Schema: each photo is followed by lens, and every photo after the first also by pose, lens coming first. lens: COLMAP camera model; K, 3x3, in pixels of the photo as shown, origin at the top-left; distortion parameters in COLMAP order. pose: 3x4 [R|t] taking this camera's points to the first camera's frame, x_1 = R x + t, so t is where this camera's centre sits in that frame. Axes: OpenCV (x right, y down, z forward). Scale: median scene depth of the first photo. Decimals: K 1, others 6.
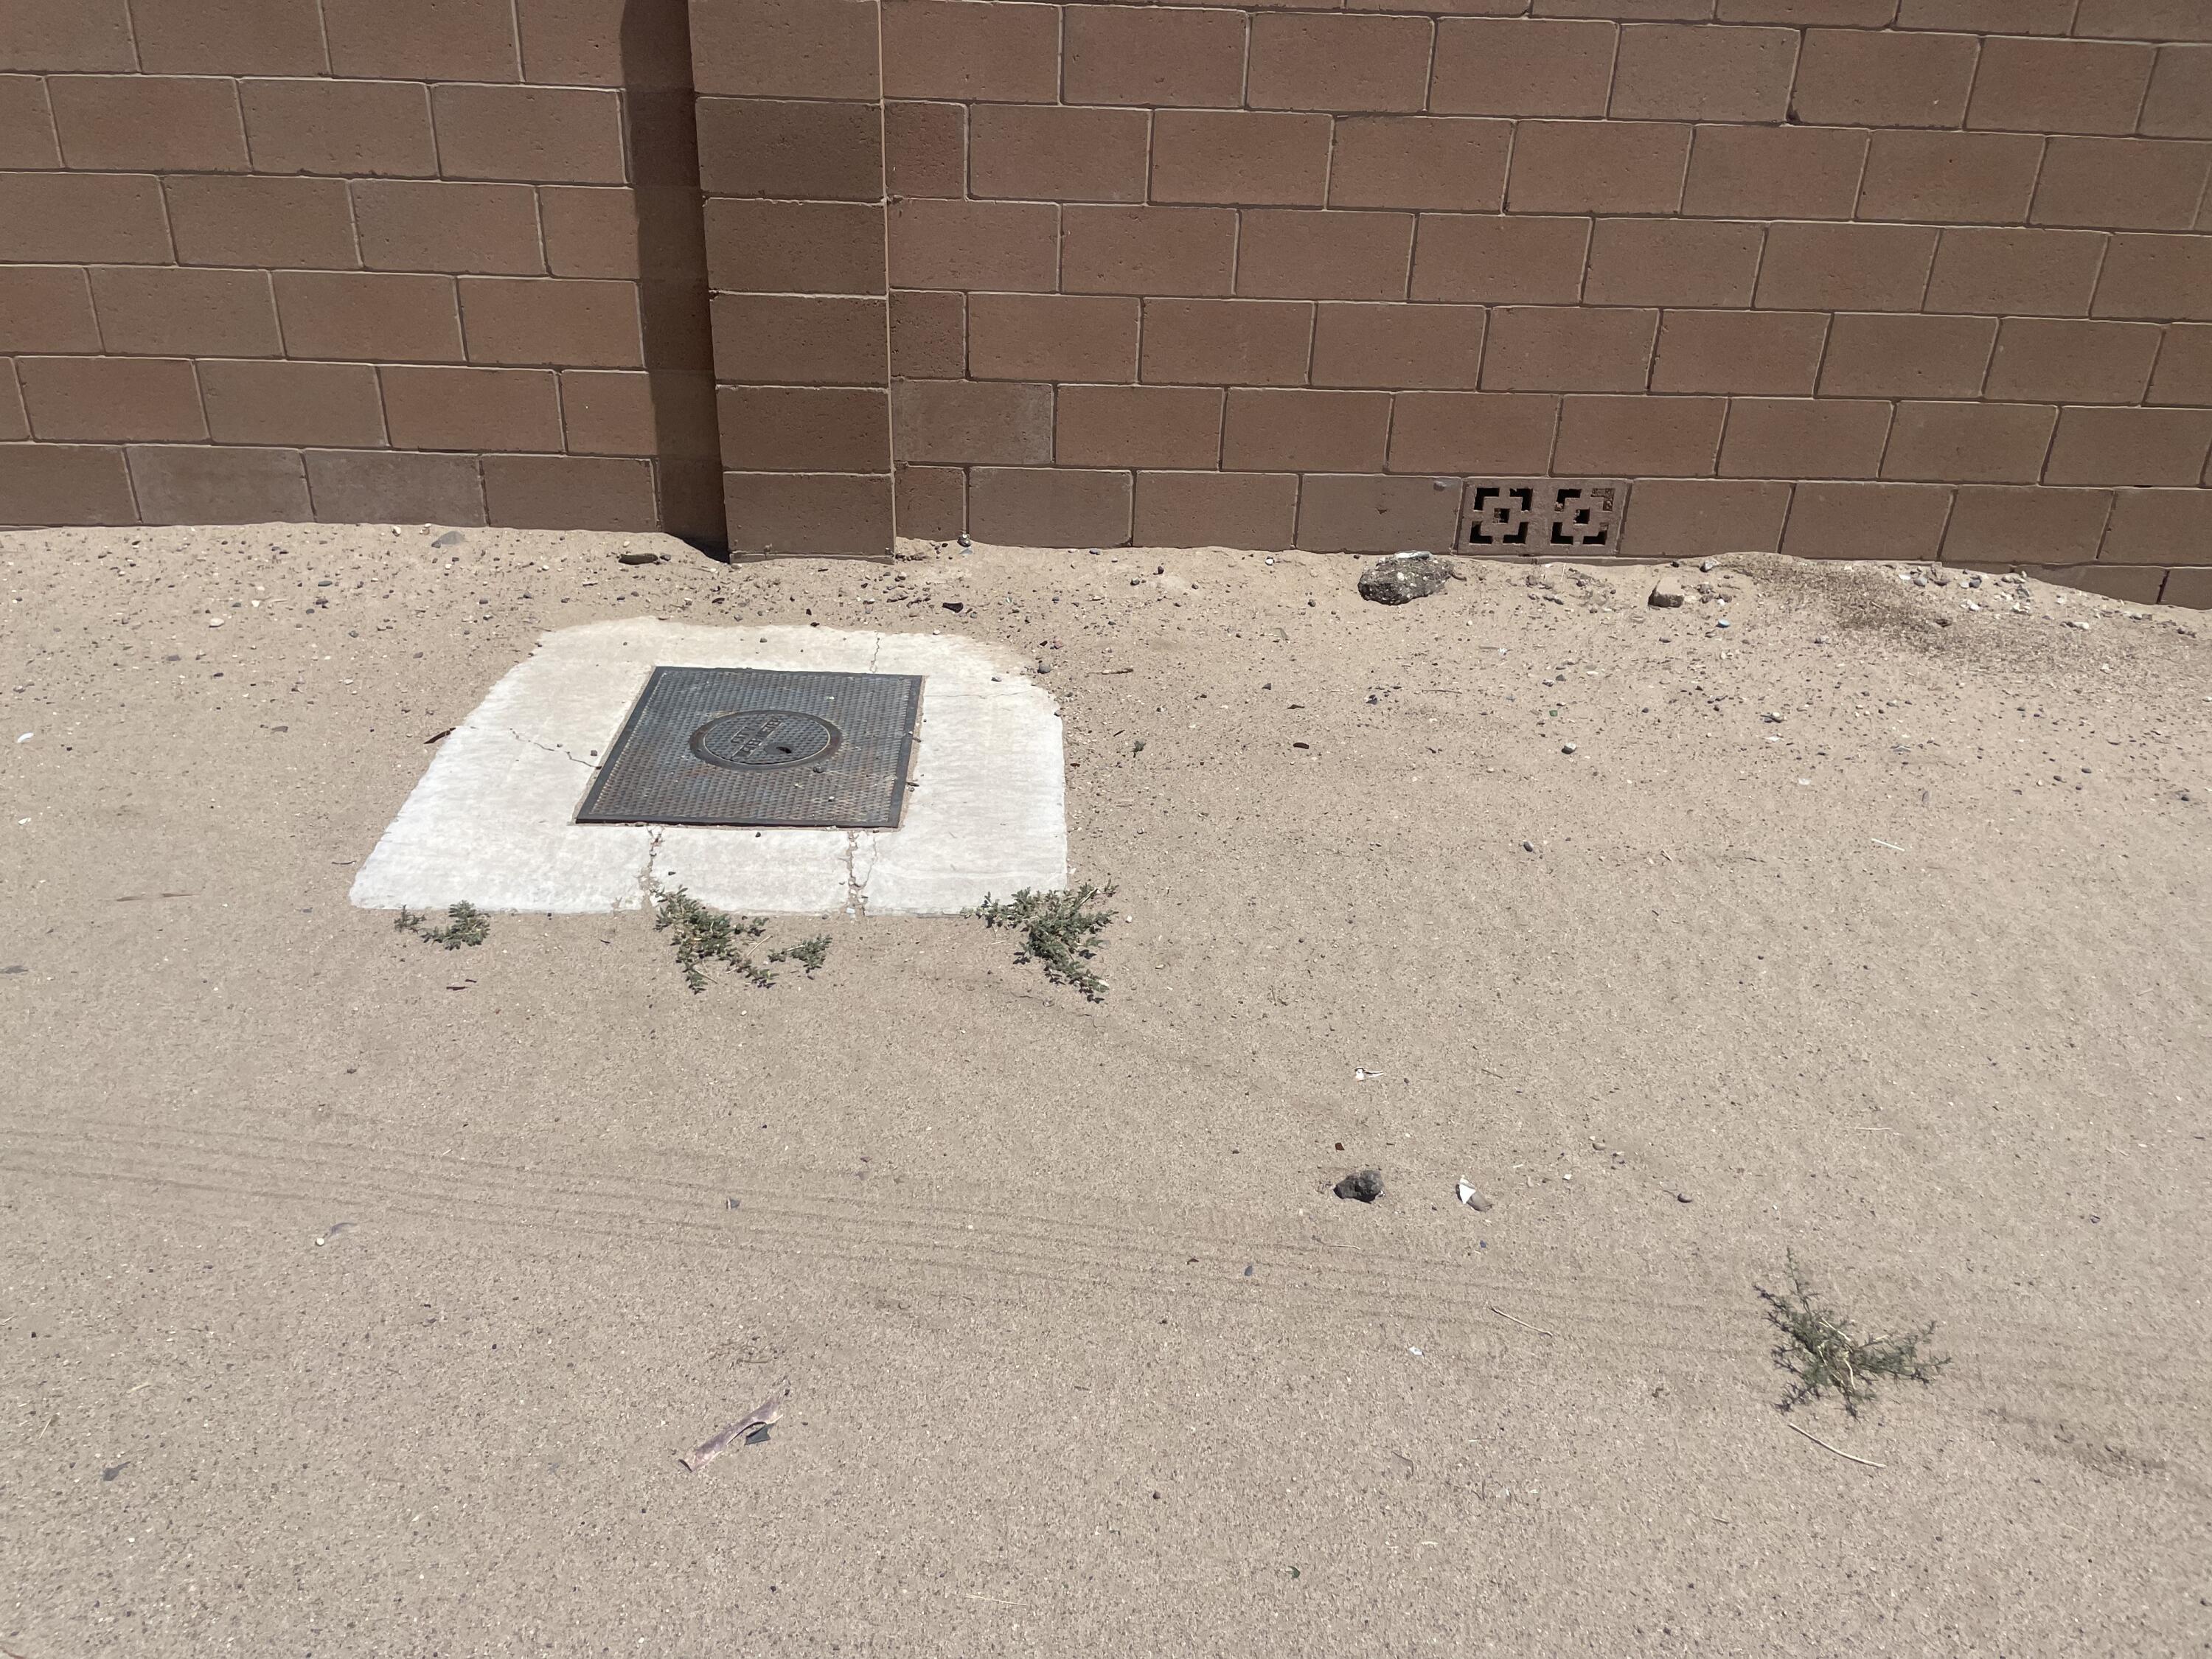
lens RADIAL K [[1705.9, 0, 1107.1], [0, 1705.9, 823.7], [0, 0, 1]] dist [0.079137, -0.113995]
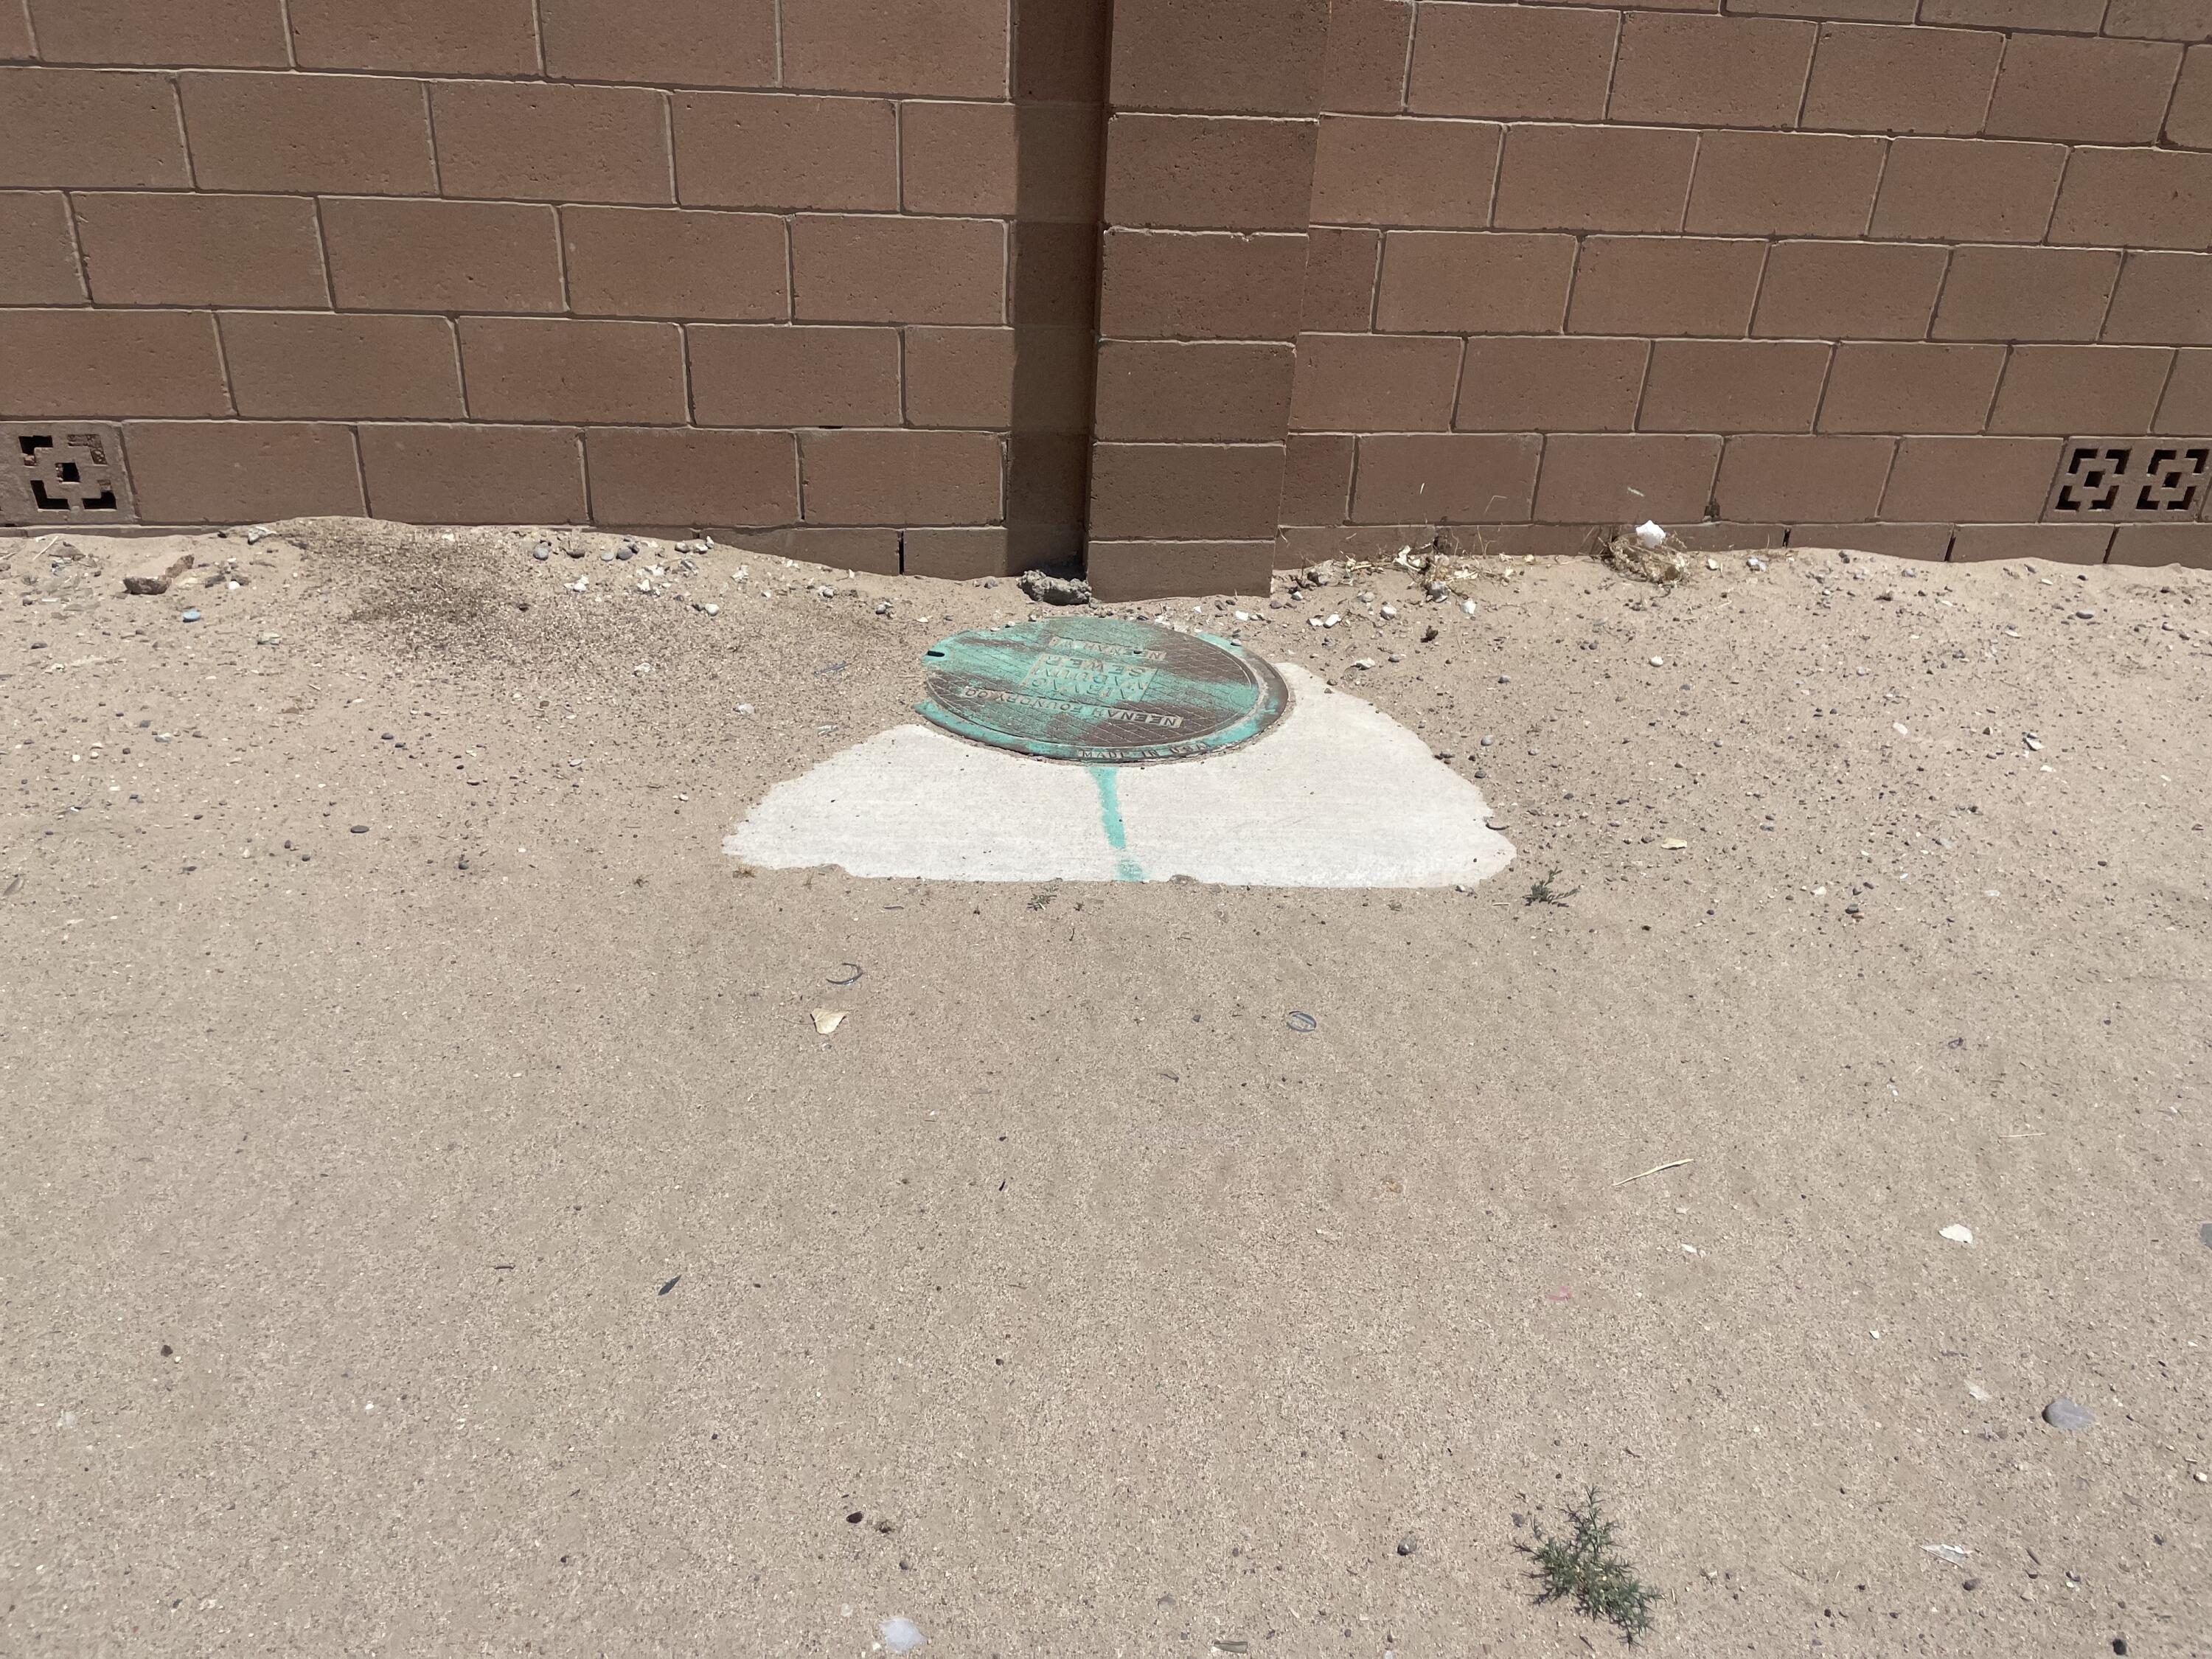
lens RADIAL K [[1705.9, 0, 1110.3], [0, 1705.9, 820.5], [0, 0, 1]] dist [0.079137, -0.113995]
pose [[0.991574, -0.040901, 0.122914, 0.624618], [0.035807, 0.998417, 0.043379, -0.044791], [-0.124494, -0.038612, 0.991469, 0.197805]]
